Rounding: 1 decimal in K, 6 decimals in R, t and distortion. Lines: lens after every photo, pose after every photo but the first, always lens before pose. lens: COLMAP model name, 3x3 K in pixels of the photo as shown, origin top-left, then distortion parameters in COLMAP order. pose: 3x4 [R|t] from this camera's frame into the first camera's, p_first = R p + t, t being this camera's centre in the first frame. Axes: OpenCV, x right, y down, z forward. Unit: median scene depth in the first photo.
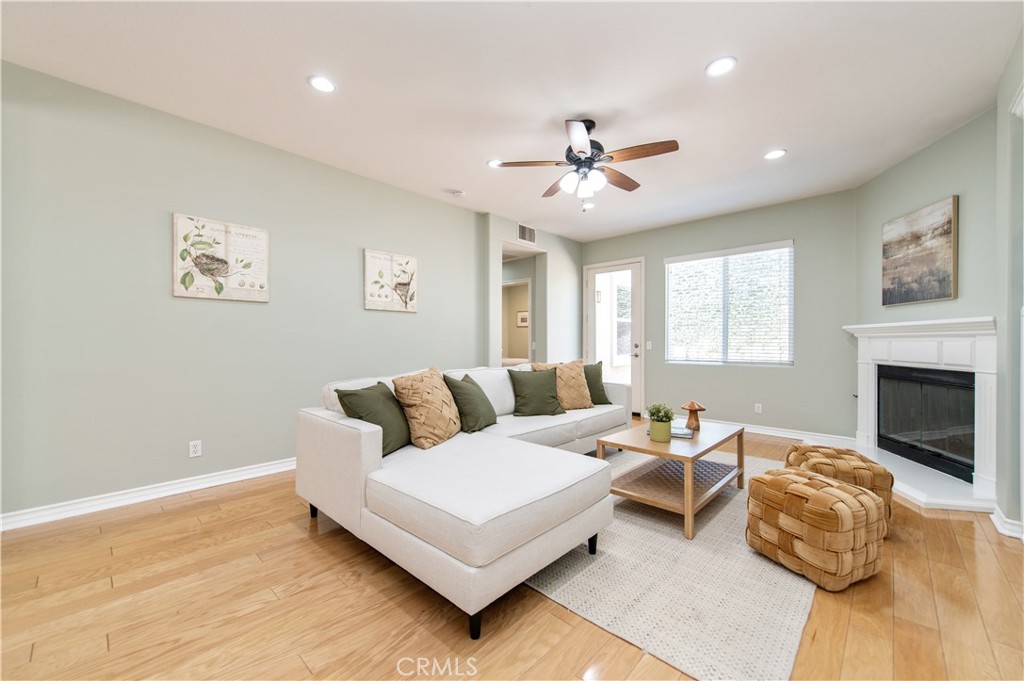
lens RADIAL K [[400.5, 0, 509.2], [0, 400.5, 341.9], [0, 0, 1]] dist [0.009999, -0.002879]
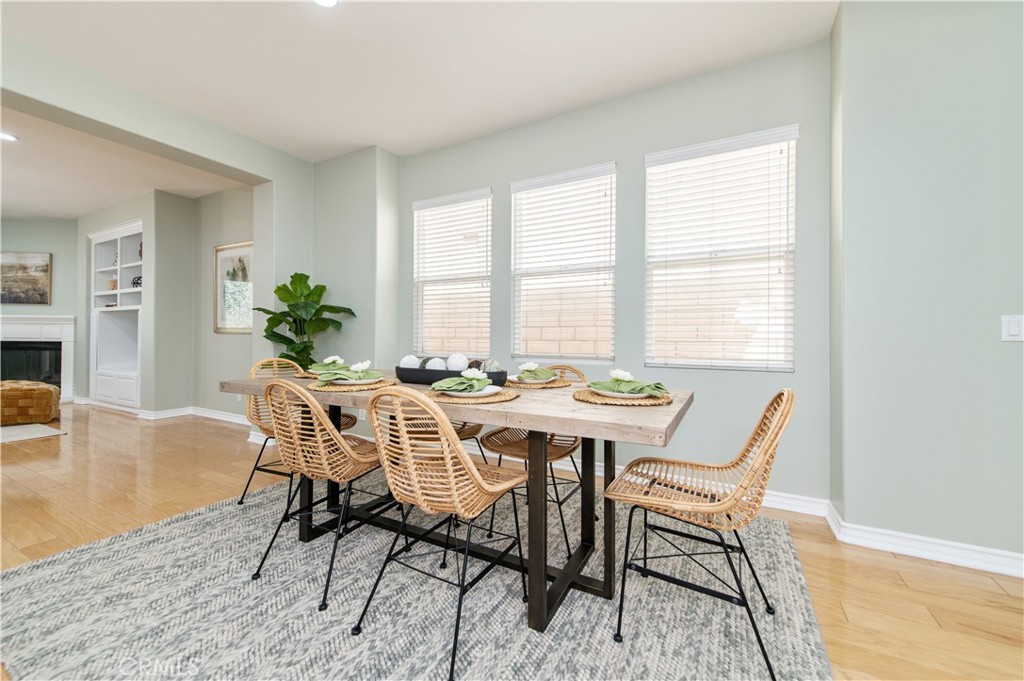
lens RADIAL K [[400.5, 0, 515.1], [0, 400.5, 333.7], [0, 0, 1]] dist [0.009999, -0.002879]
pose [[-0.260662, -0.001081, 0.965430, -1.347948], [-0.007922, 0.999968, -0.001019, 0.016346], [-0.965398, -0.007914, -0.260662, -0.661771]]
